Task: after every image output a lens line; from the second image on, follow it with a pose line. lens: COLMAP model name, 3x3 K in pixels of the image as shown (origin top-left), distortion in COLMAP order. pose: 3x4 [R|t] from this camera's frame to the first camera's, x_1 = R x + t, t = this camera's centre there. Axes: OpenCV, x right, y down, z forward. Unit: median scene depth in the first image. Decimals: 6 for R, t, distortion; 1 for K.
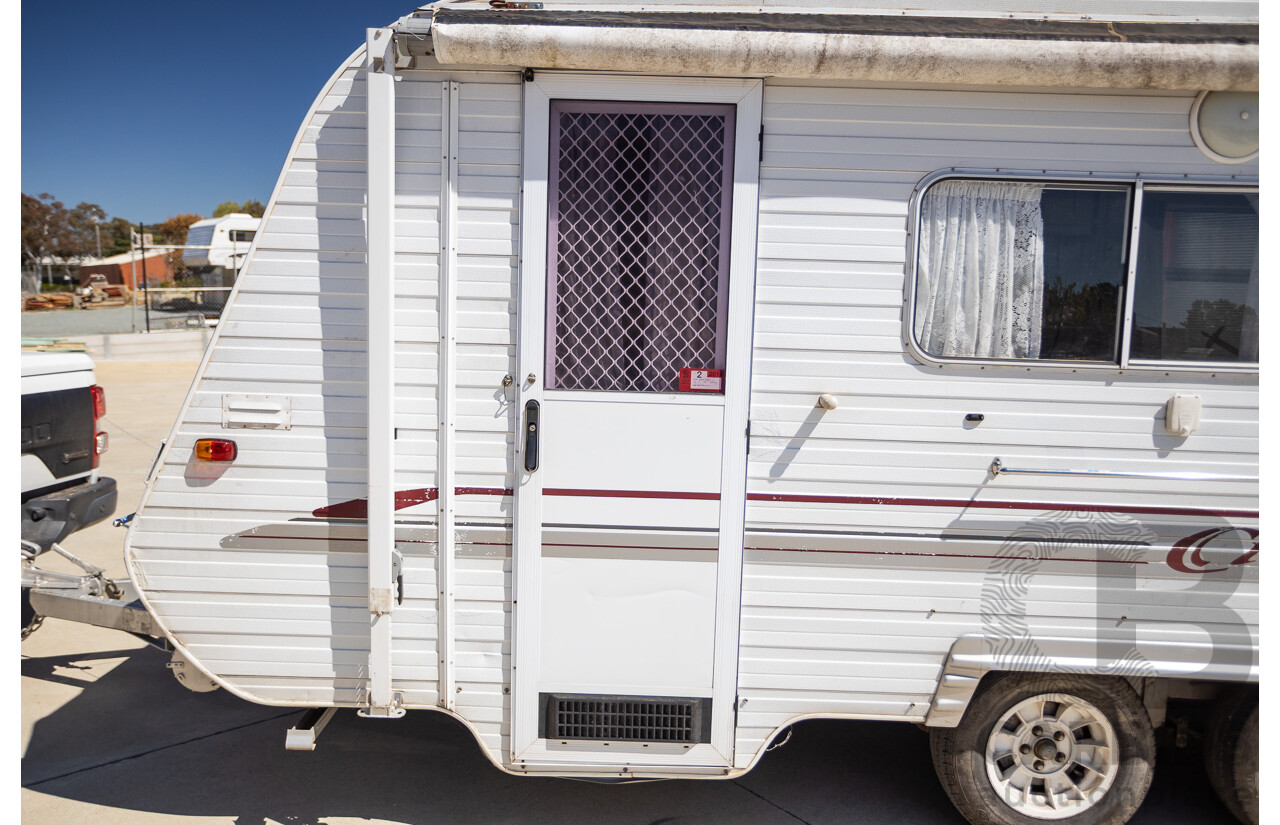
lens RADIAL K [[929.7, 0, 639.0], [0, 929.7, 407.9], [0, 0, 1]] dist [-0.014598, 0.046499]
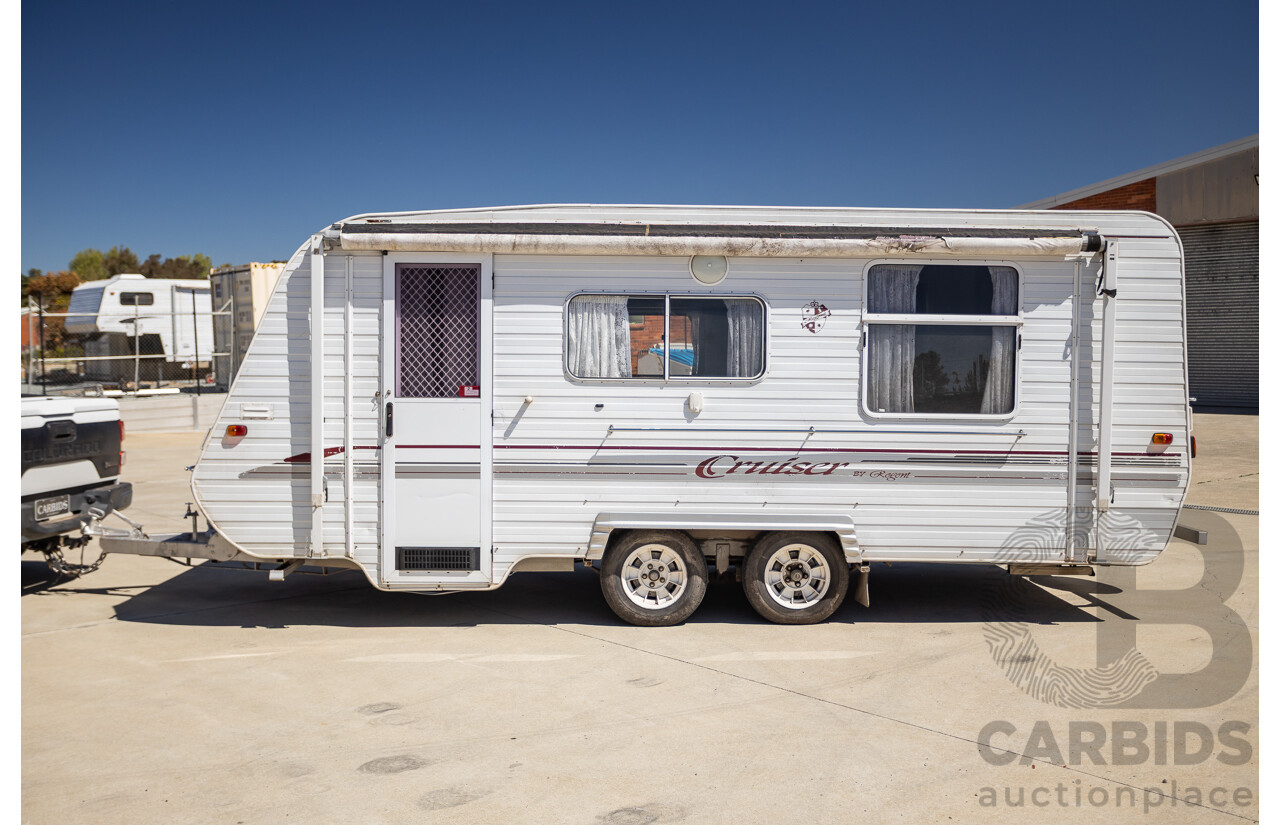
lens RADIAL K [[1172.9, 0, 627.3], [0, 1172.9, 401.0], [0, 0, 1]] dist [0.000471, 0.000000]
pose [[0.999589, -0.023381, 0.016562, 0.379075], [0.024640, 0.996459, -0.080391, 0.214379], [-0.014624, 0.080767, 0.996626, -1.651207]]
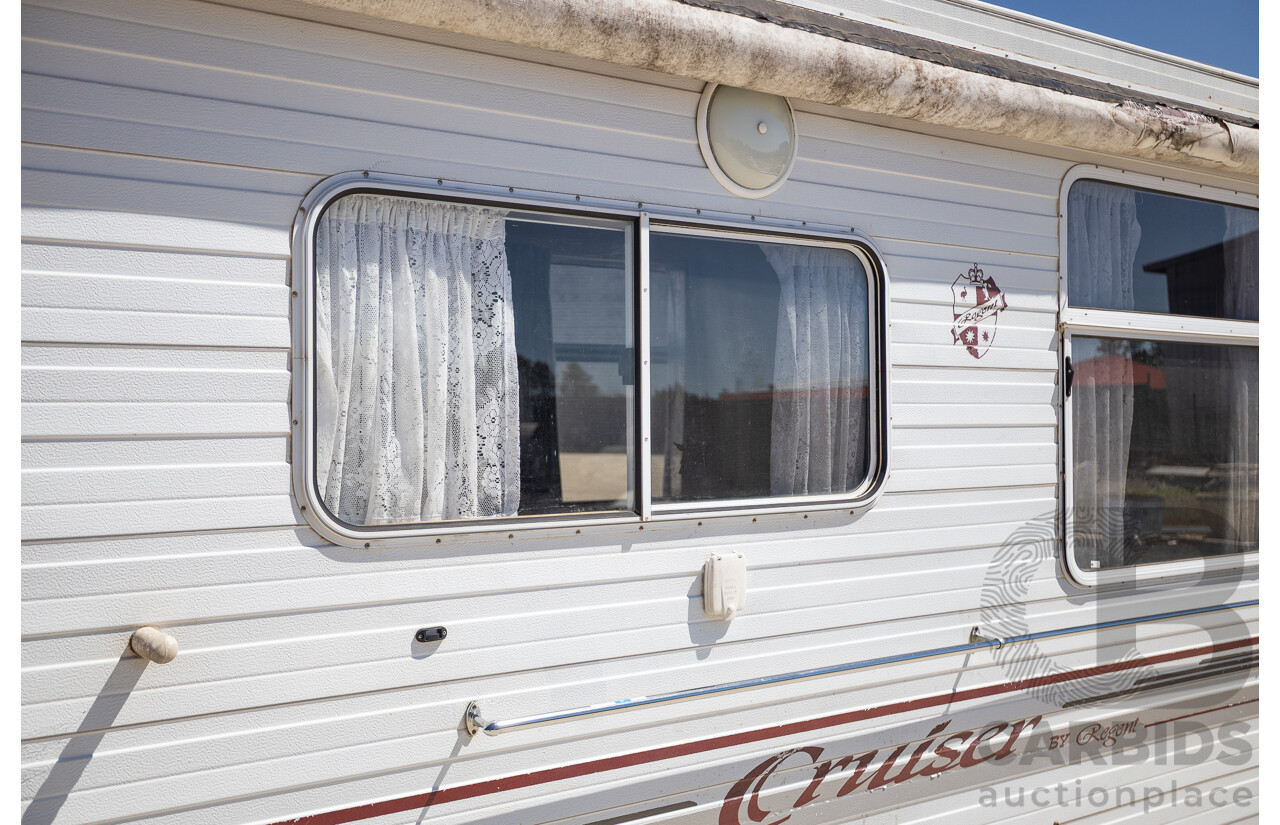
lens RADIAL K [[1346.0, 0, 632.2], [0, 1346.0, 400.2], [0, 0, 1]] dist [0.013647, 0.000000]
pose [[0.791169, -0.029398, 0.610890, -0.015900], [0.088818, 0.993778, -0.067205, -0.061001], [-0.605114, 0.107428, 0.788858, 0.303018]]
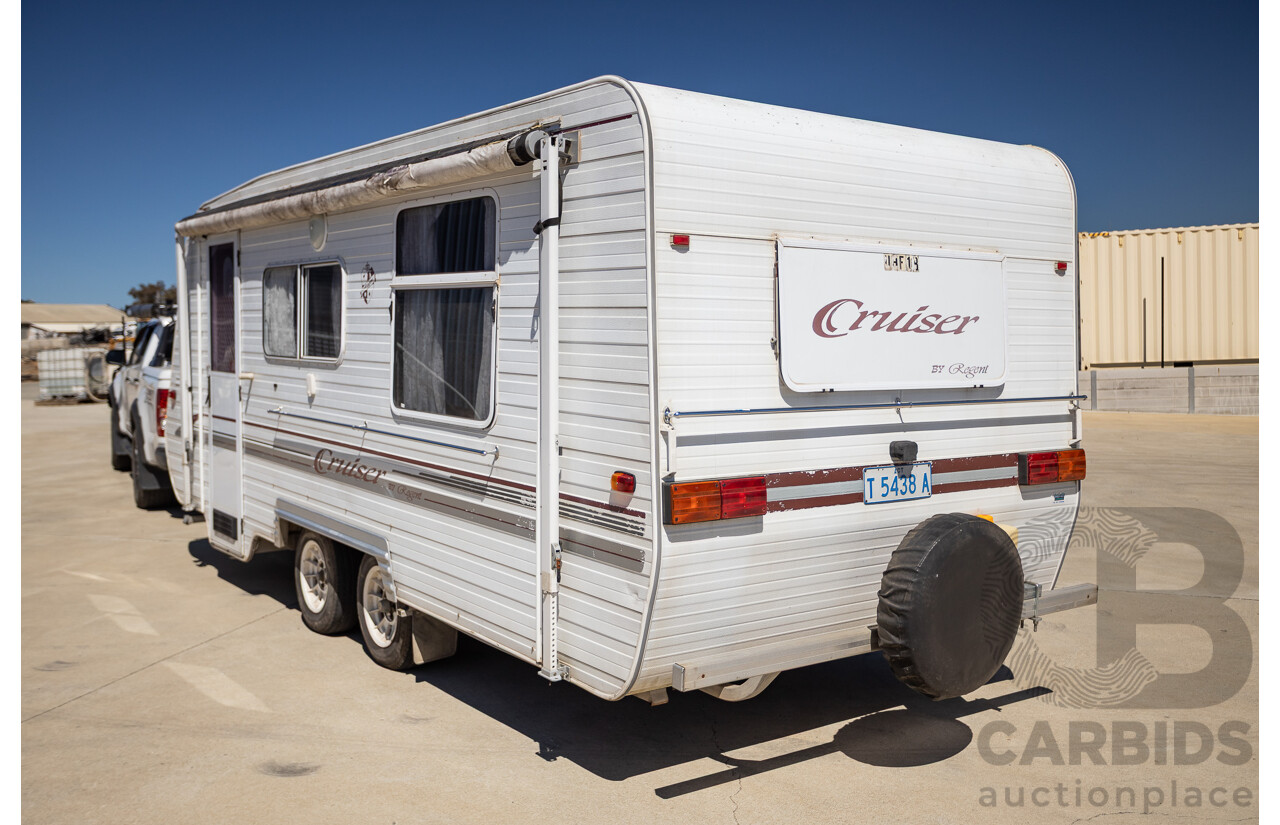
lens RADIAL K [[1172.9, 0, 636.7], [0, 1172.9, 404.0], [0, 0, 1]] dist [0.000471, 0.000000]
pose [[0.597502, 0.026389, -0.801433, 2.828984], [-0.082409, 0.996187, -0.028638, 0.057955], [0.797622, 0.083156, 0.597398, 0.117126]]
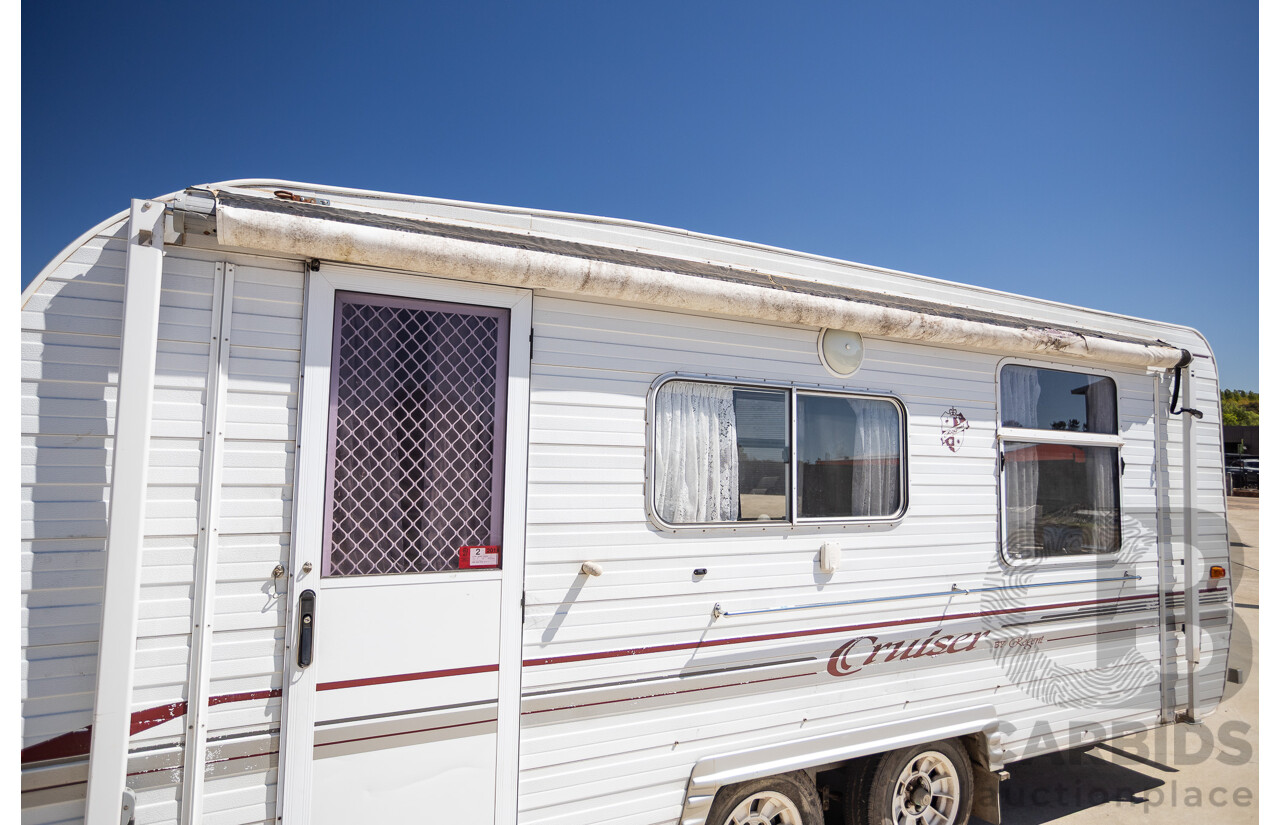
lens RADIAL K [[738.4, 0, 629.9], [0, 738.4, 409.6], [0, 0, 1]] dist [-0.036241, 0.036030]
pose [[0.887259, 0.019769, 0.460848, -0.171663], [0.057756, 0.986457, -0.153513, -0.056640], [-0.457642, 0.162823, 0.874101, 0.158194]]
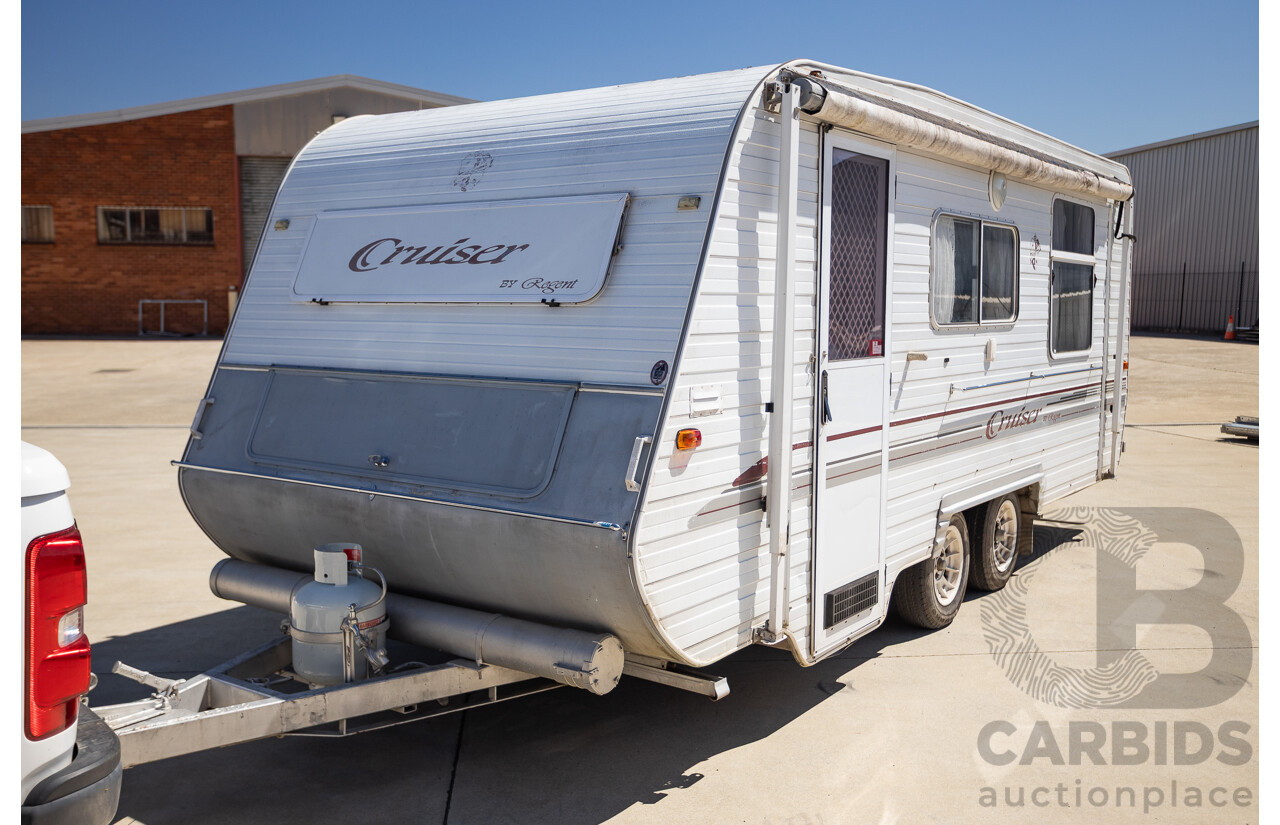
lens RADIAL K [[1172.9, 0, 633.9], [0, 1172.9, 405.6], [0, 0, 1]] dist [0.000471, 0.000000]
pose [[0.573612, -0.101457, 0.812820, -1.631334], [0.105337, 0.993197, 0.049636, -0.069998], [-0.812326, 0.057148, 0.580397, 0.253184]]
